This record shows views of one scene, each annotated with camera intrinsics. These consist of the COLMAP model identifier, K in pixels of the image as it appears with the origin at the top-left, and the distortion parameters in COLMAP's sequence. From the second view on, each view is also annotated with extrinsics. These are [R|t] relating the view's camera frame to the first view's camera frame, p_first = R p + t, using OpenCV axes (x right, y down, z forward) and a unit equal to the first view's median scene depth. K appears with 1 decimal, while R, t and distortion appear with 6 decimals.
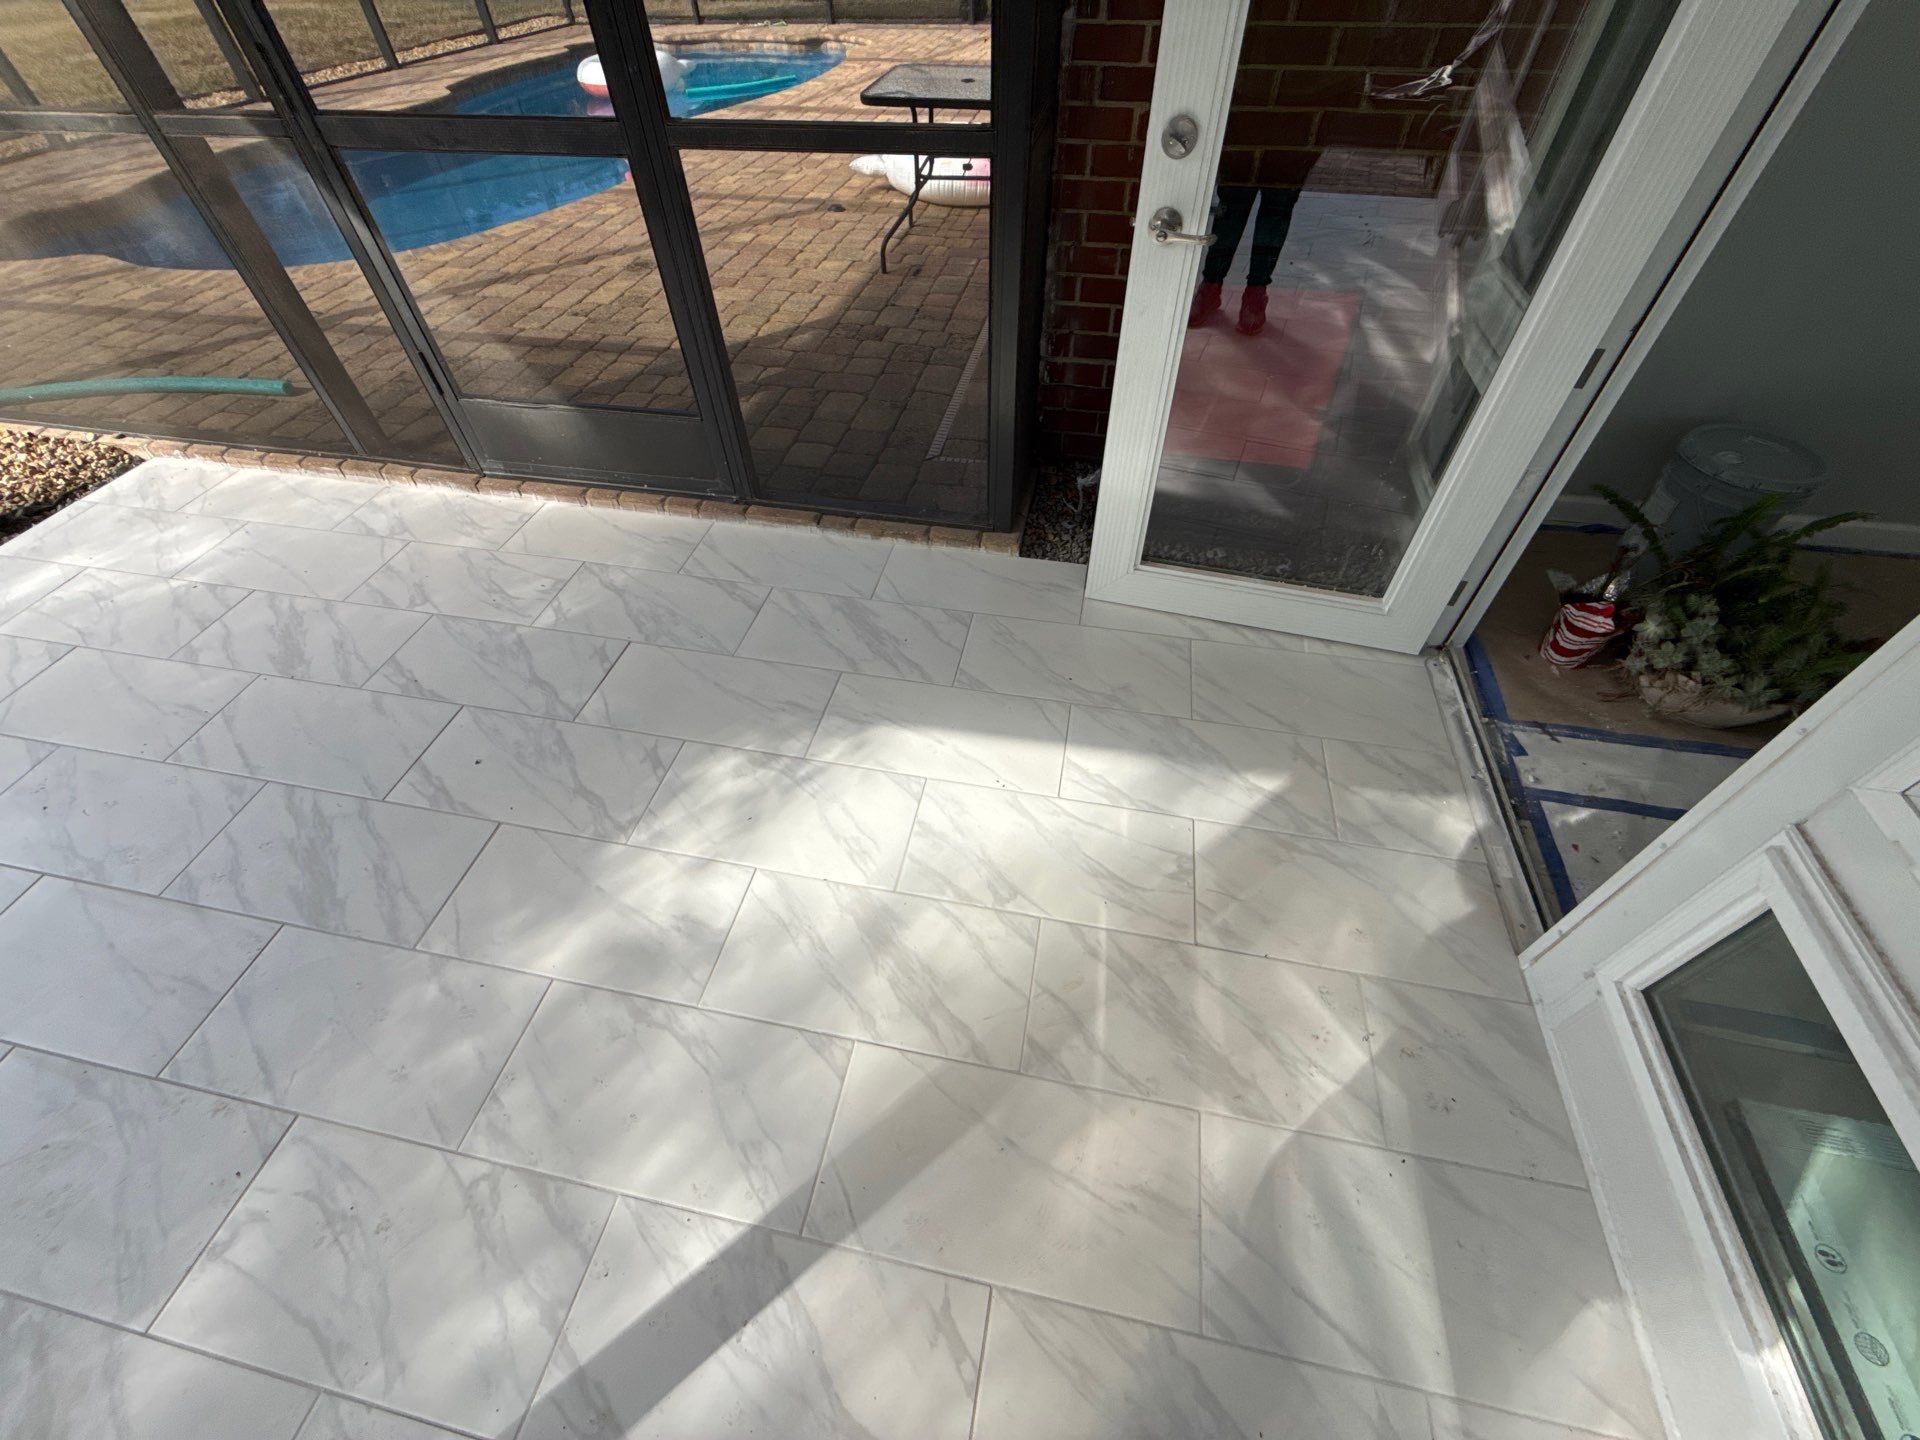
lens RADIAL K [[762.8, 0, 955.3], [0, 762.8, 719.8], [0, 0, 1]] dist [0.001401, -0.000230]
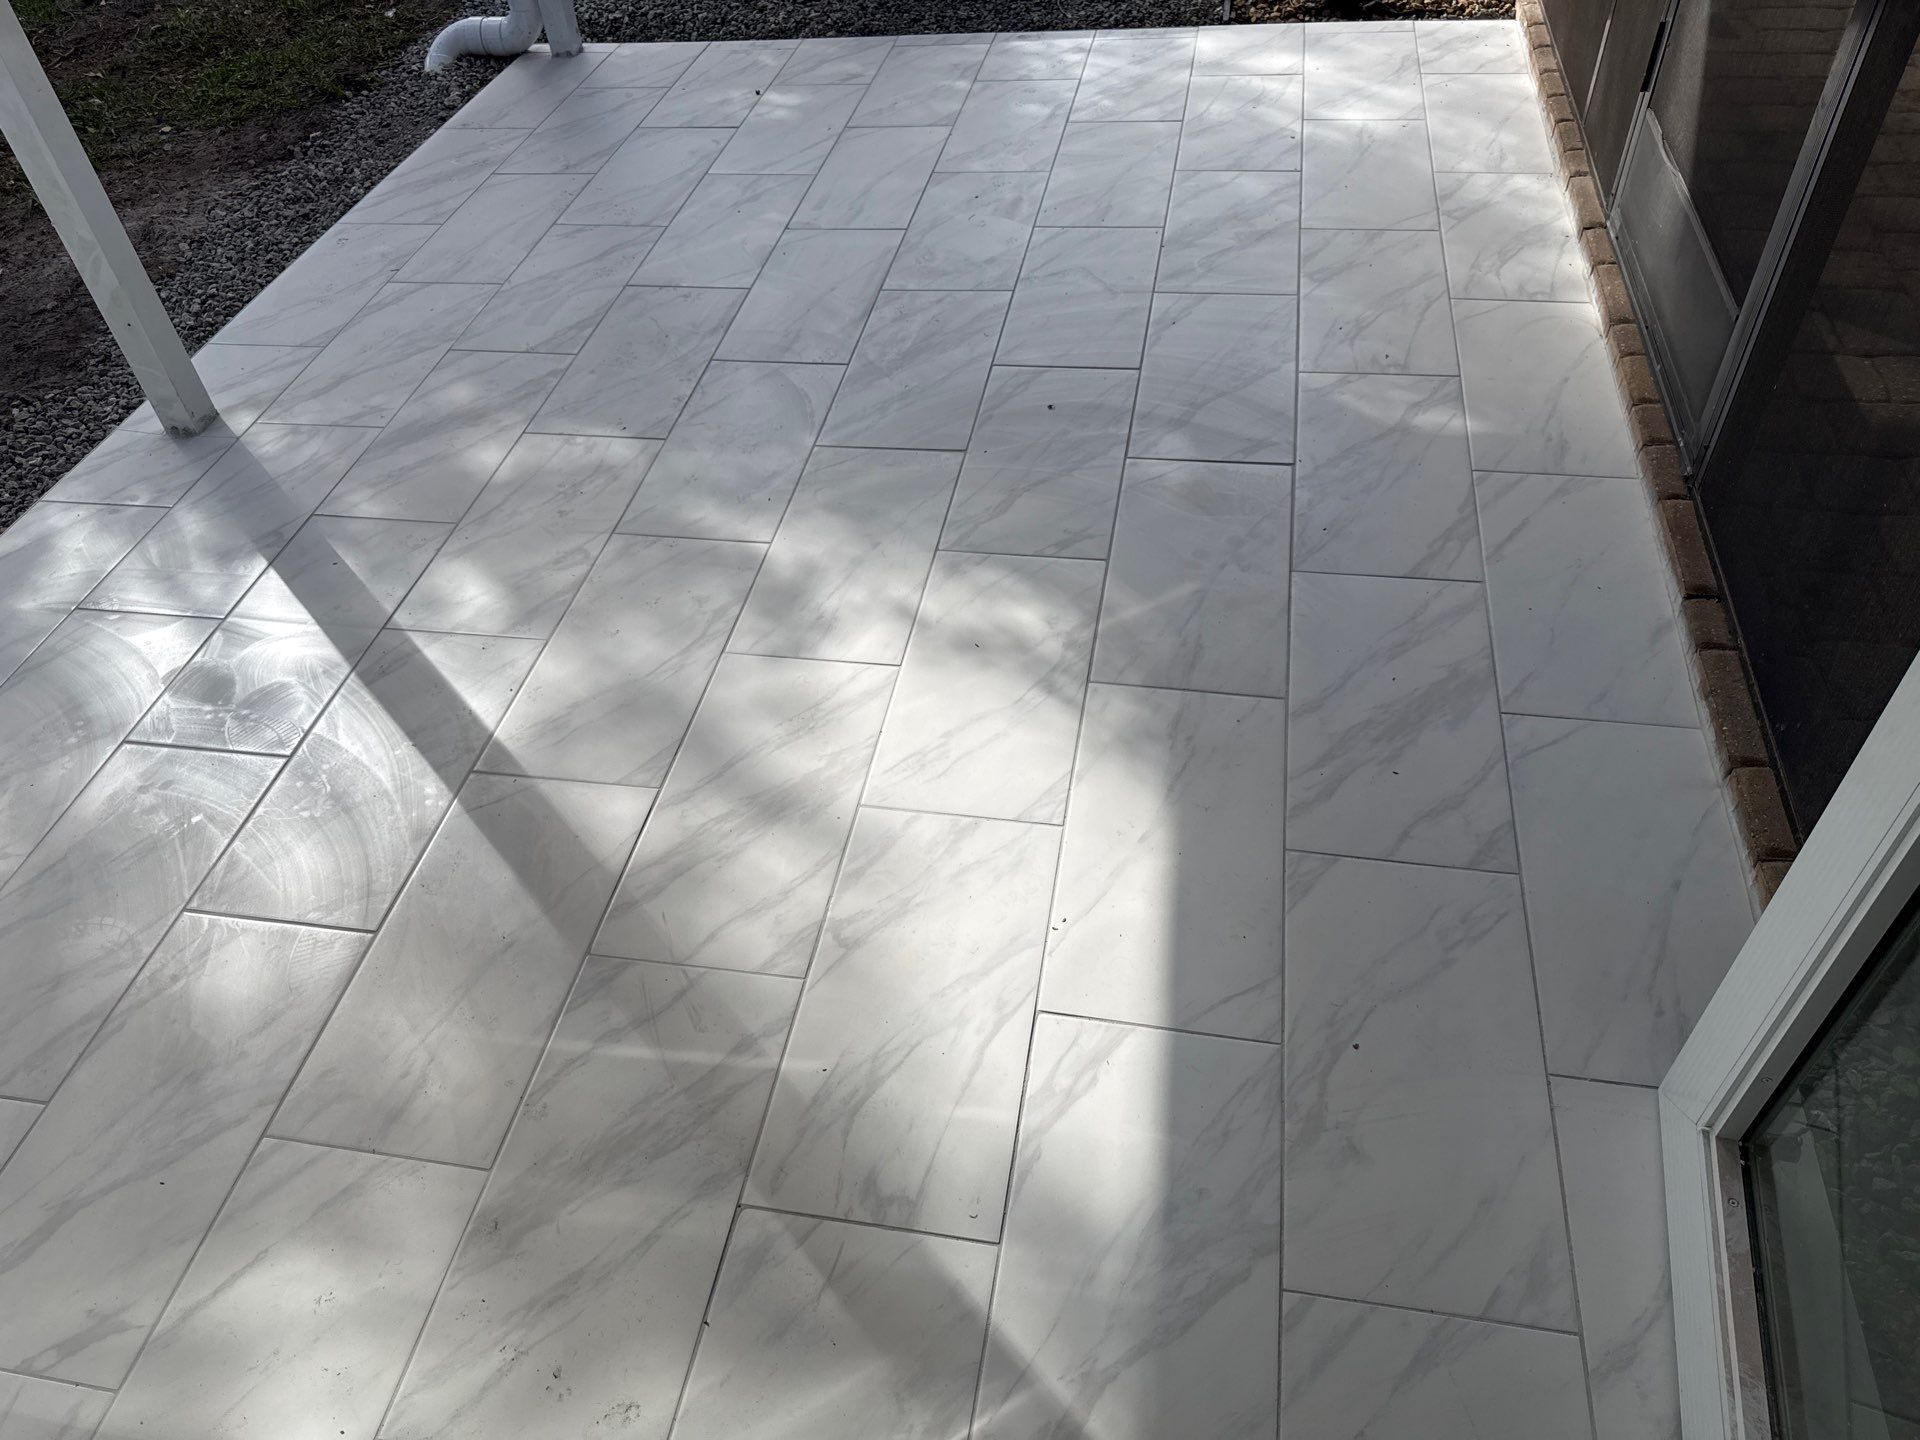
lens RADIAL K [[1372.3, 0, 942.6], [0, 1372.3, 721.4], [0, 0, 1]] dist [0.030531, -0.037955]
pose [[0.014079, 0.718625, -0.695255, 0.473662], [-0.696711, 0.505796, 0.508689, -0.325462], [0.717213, 0.477231, 0.507795, 0.240946]]
